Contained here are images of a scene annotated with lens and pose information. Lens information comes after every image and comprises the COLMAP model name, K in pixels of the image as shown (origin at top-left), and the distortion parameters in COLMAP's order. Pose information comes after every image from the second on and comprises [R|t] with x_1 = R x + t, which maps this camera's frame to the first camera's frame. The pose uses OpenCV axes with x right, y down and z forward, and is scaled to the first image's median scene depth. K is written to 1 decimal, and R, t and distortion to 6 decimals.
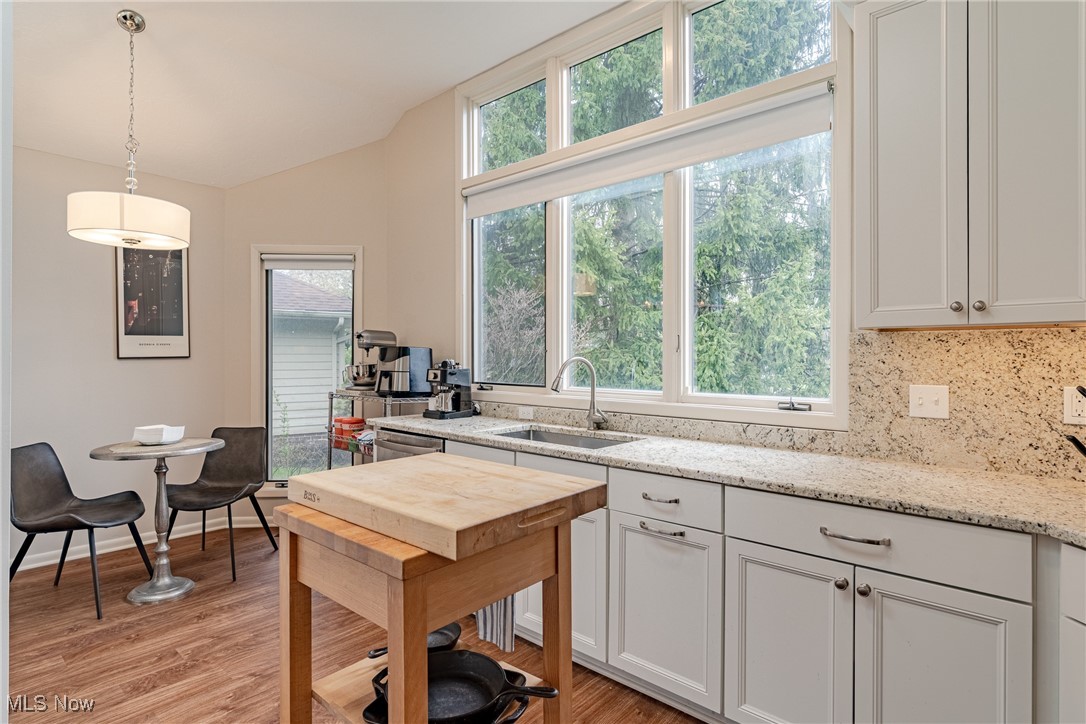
lens RADIAL K [[554.3, 0, 544.2], [0, 554.3, 356.9], [0, 0, 1]] dist [-0.000457, -0.000861]
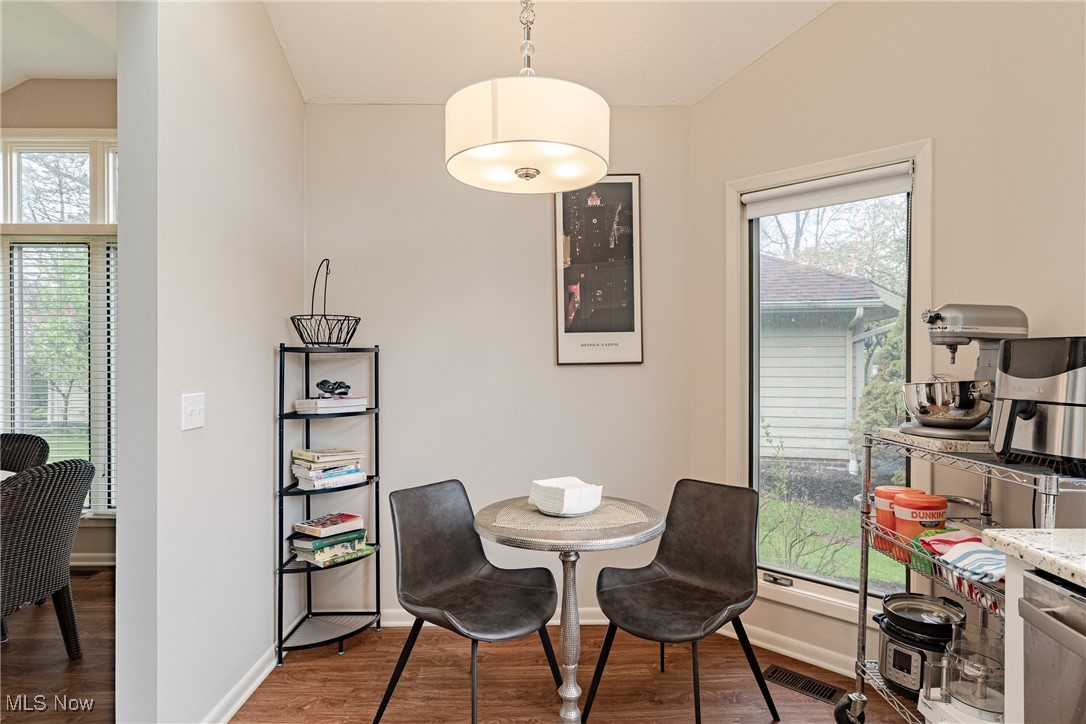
lens RADIAL K [[584.6, 0, 543.0], [0, 584.6, 362.0], [0, 0, 1]] dist [-0.004647, -0.000643]
pose [[0.671284, 0.002489, -0.741196, -0.196947], [0.000620, 0.999992, 0.003919, -0.003493], [0.741200, -0.003090, 0.671277, 0.443937]]
